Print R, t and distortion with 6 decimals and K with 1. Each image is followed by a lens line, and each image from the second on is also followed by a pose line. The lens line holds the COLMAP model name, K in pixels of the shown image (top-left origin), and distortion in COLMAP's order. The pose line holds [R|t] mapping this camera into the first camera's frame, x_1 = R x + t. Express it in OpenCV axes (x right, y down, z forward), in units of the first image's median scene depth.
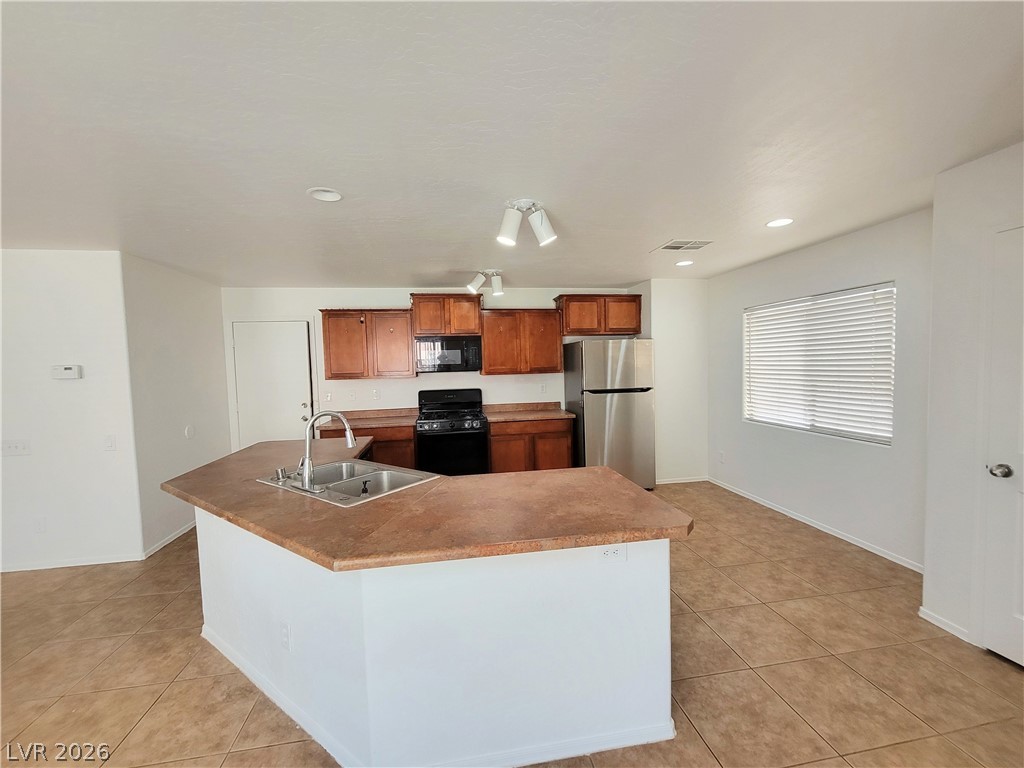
lens RADIAL K [[417.6, 0, 510.3], [0, 417.6, 382.2], [0, 0, 1]] dist [0.011384, -0.000282]
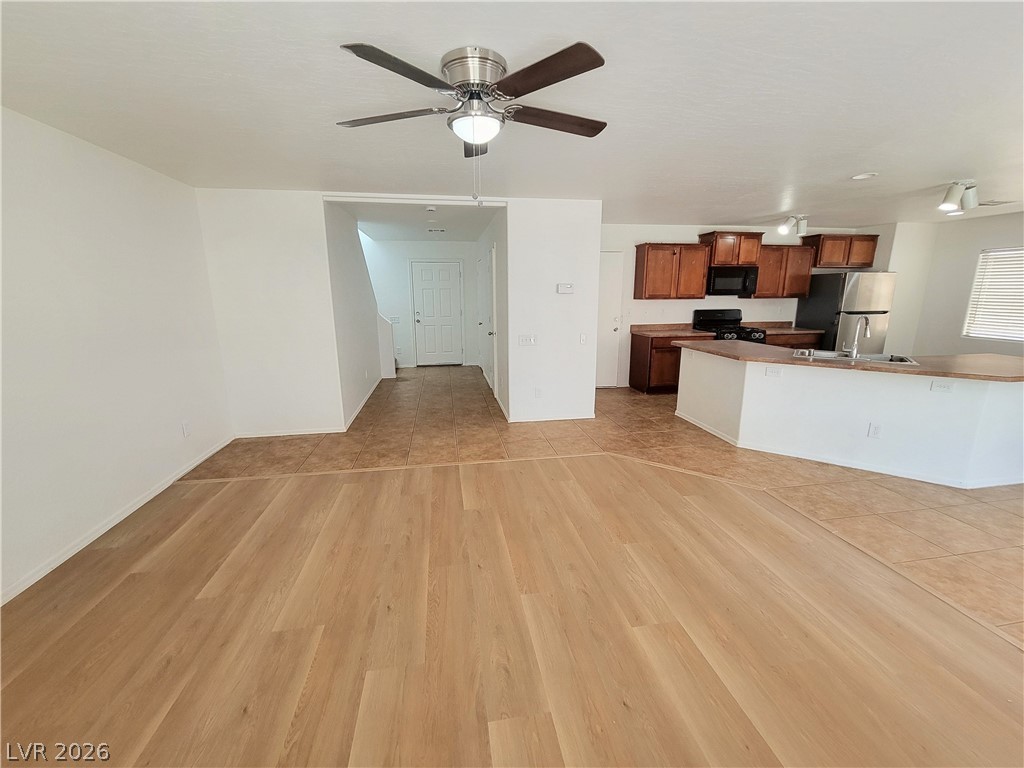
lens RADIAL K [[417.6, 0, 514.5], [0, 417.6, 385.4], [0, 0, 1]] dist [0.011384, -0.000282]
pose [[0.999507, 0.020299, 0.023940, -0.837554], [-0.024410, 0.982184, 0.186328, 0.024196], [-0.019732, -0.186820, 0.982196, -0.313543]]
